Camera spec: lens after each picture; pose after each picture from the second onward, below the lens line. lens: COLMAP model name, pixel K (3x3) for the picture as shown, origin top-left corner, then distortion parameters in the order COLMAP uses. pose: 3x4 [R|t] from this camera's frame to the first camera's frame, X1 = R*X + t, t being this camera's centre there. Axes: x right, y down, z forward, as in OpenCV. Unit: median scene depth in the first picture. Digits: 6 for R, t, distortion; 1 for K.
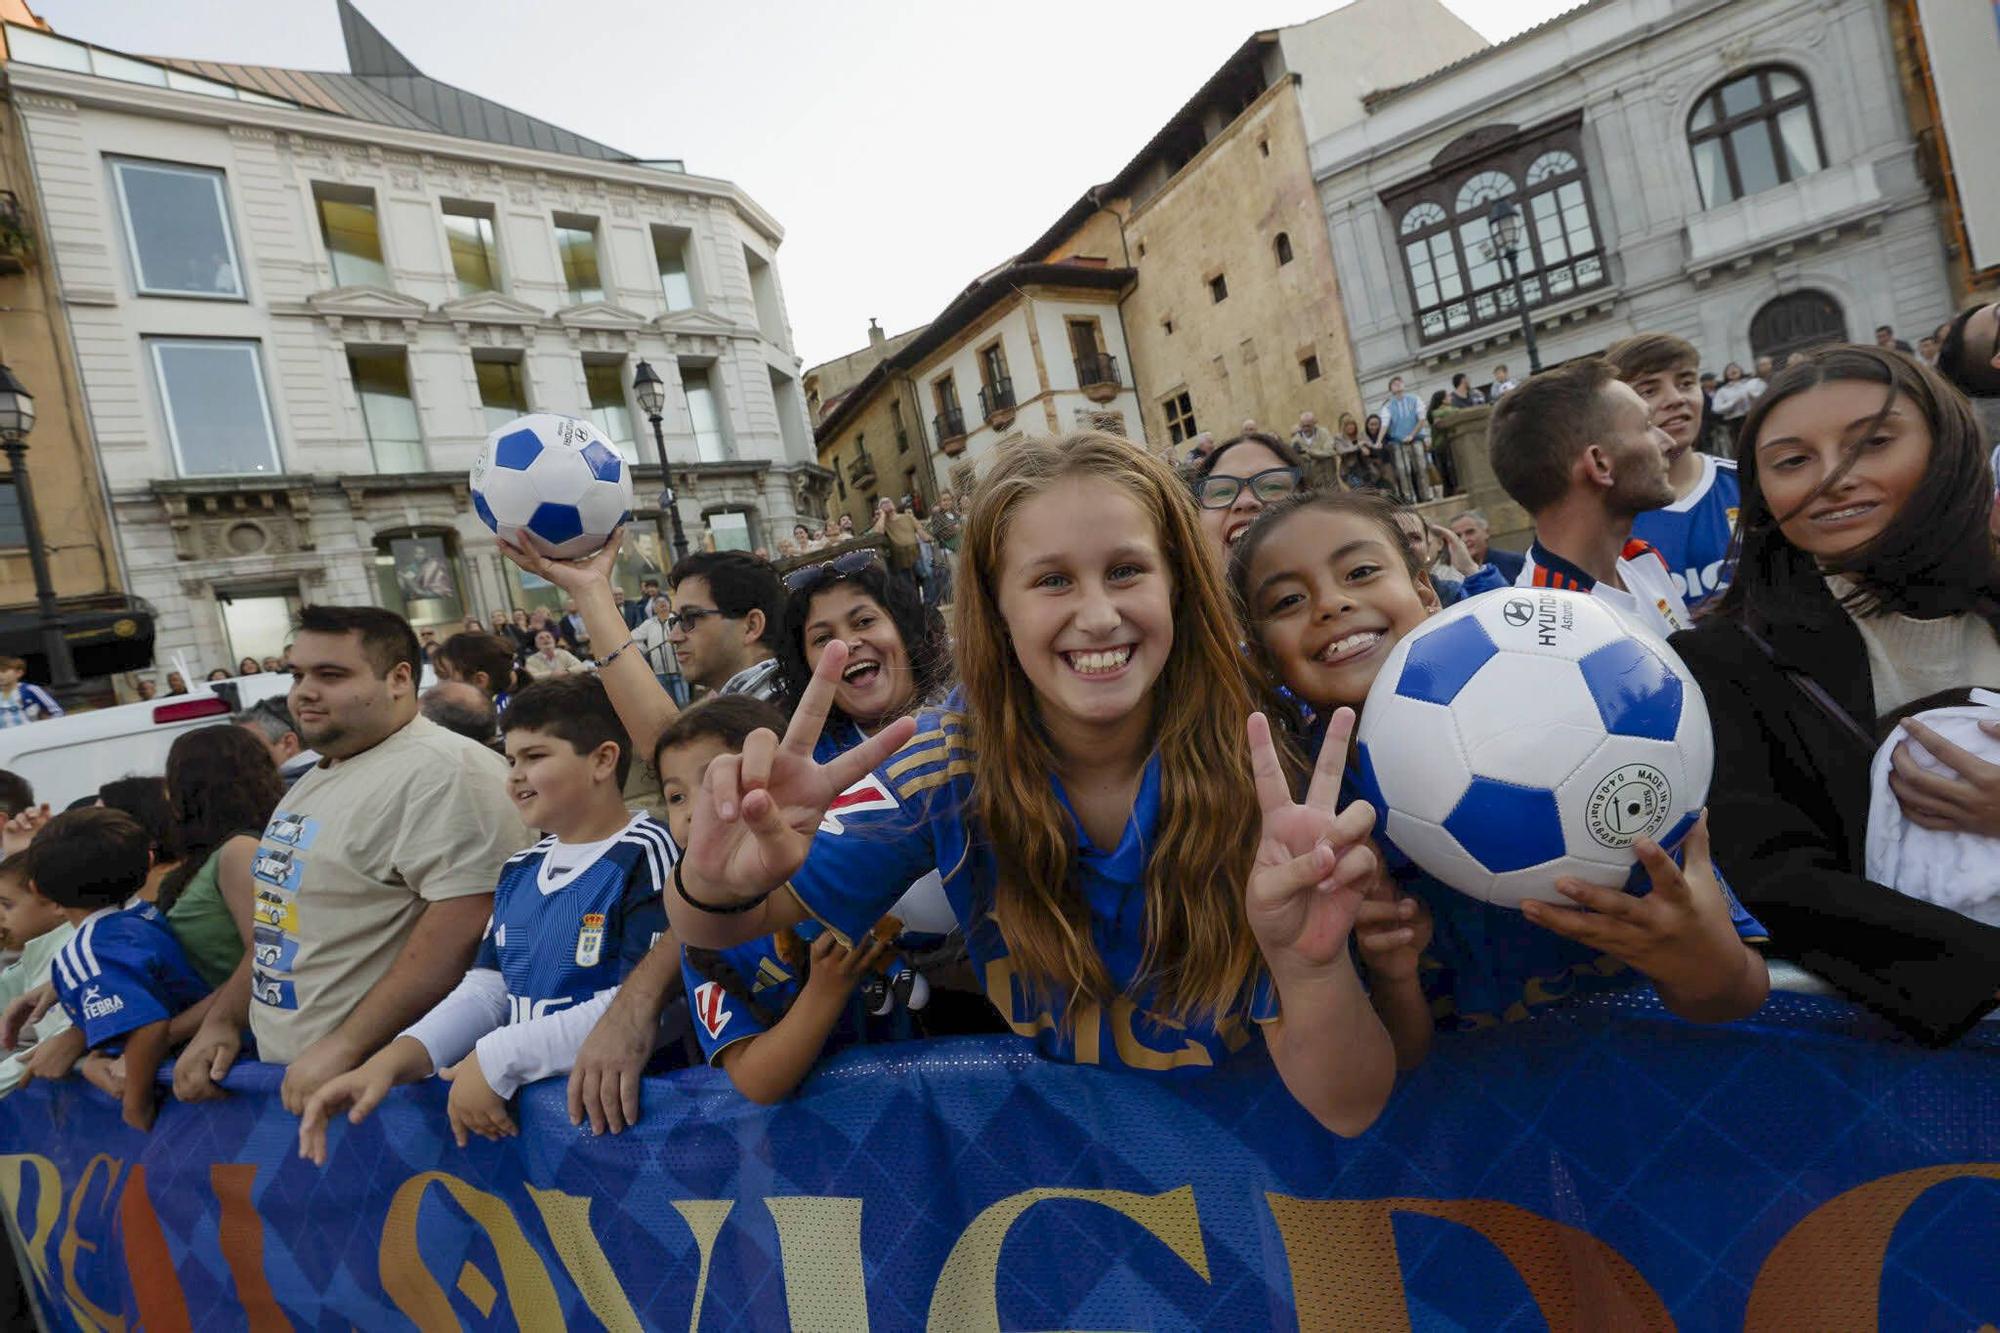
lens RADIAL K [[901.9, 0, 1014.3], [0, 901.9, 664.2], [0, 0, 1]] dist [-0.047673, 0.013542]
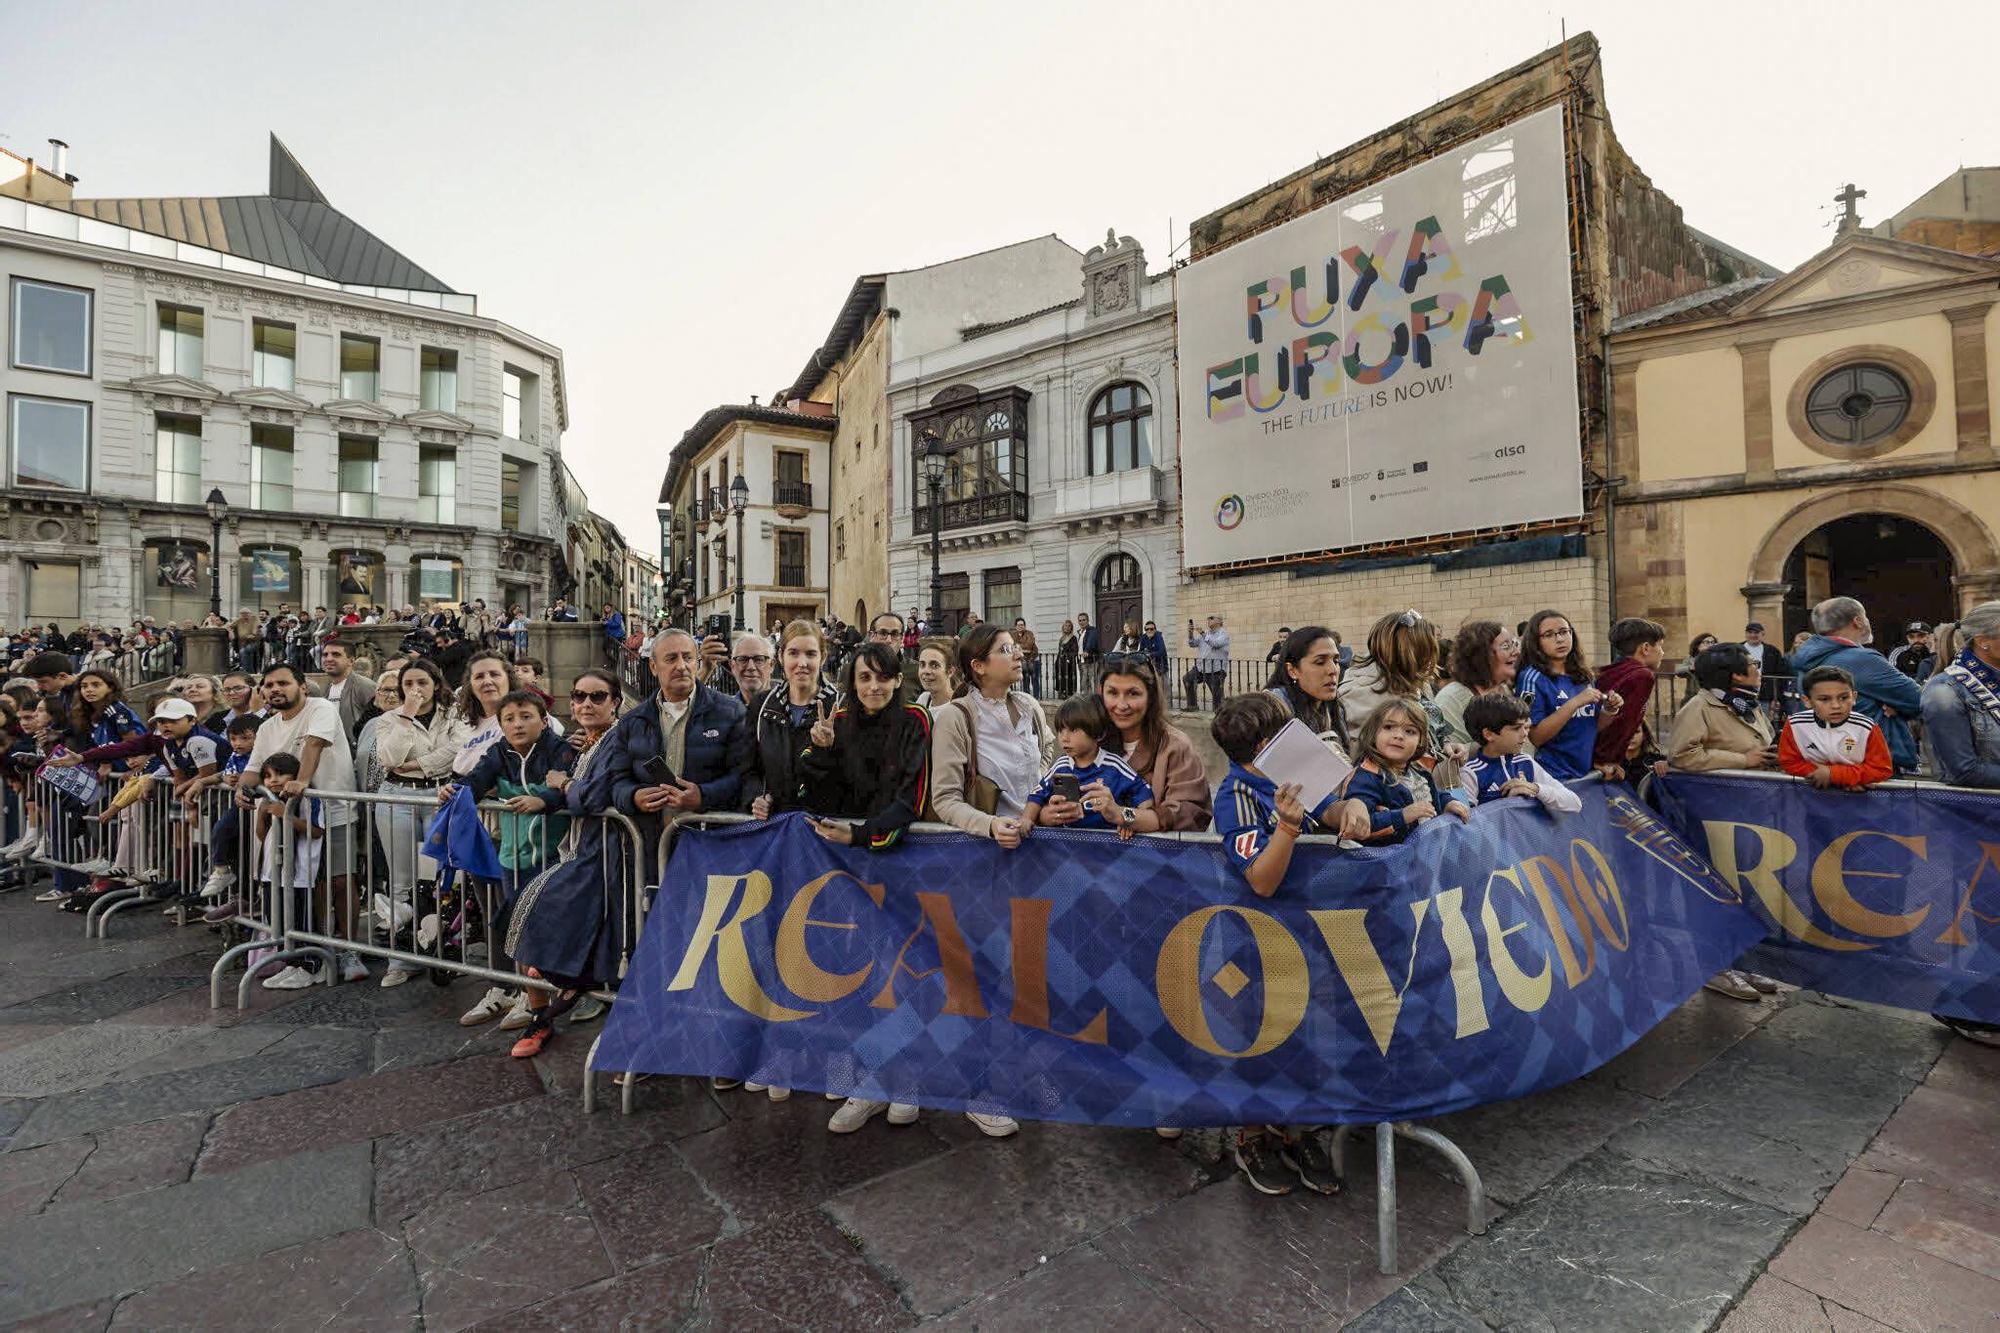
lens RADIAL K [[909.1, 0, 1018.8], [0, 909.1, 670.1], [0, 0, 1]] dist [-0.047106, 0.013659]
pose [[0.976677, 0.197926, -0.083231, 0.796665], [-0.200379, 0.979468, -0.022142, -0.172338], [0.077140, 0.038303, 0.996284, -0.326188]]
